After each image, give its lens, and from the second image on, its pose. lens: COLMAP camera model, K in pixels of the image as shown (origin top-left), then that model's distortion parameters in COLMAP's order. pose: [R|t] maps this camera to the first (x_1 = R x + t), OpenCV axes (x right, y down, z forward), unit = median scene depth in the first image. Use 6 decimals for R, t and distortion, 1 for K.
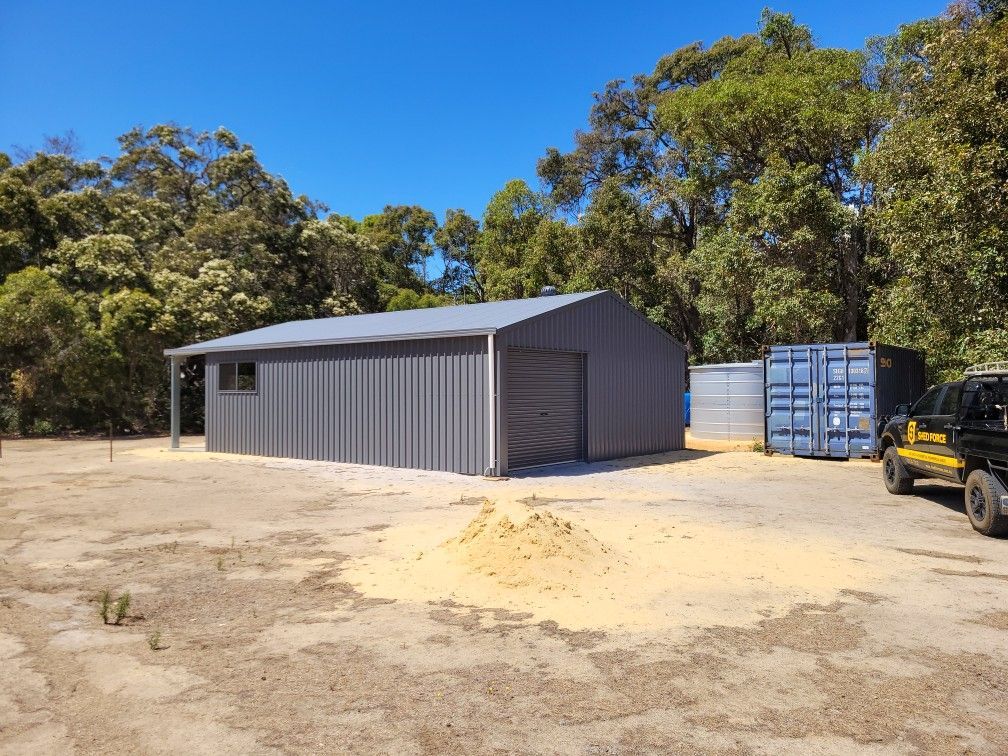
lens RADIAL K [[770.9, 0, 475.5], [0, 770.9, 375.9], [0, 0, 1]] dist [0.076085, -0.057562]
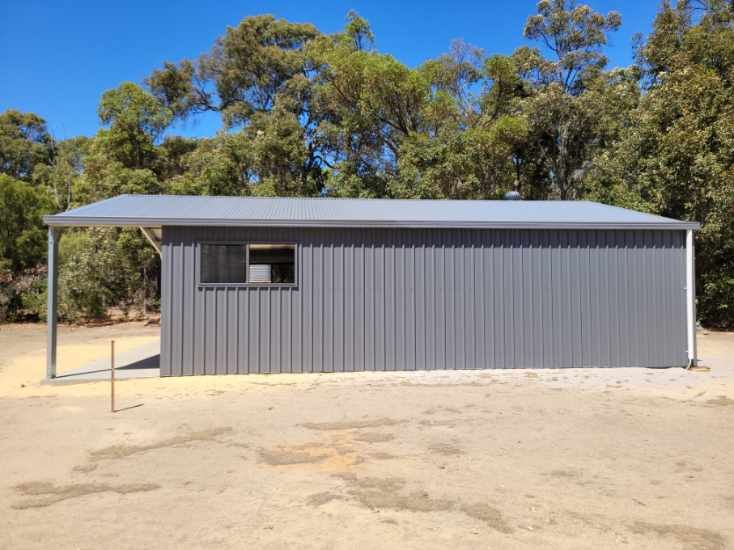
lens RADIAL K [[561.3, 0, 346.2], [0, 561.3, 273.5], [0, 0, 1]] dist [0.076085, -0.057562]
pose [[0.660887, 0.023959, 0.750103, -0.559708], [-0.011015, 0.999692, -0.022226, 0.017912], [-0.750404, 0.006427, 0.660948, 0.533292]]
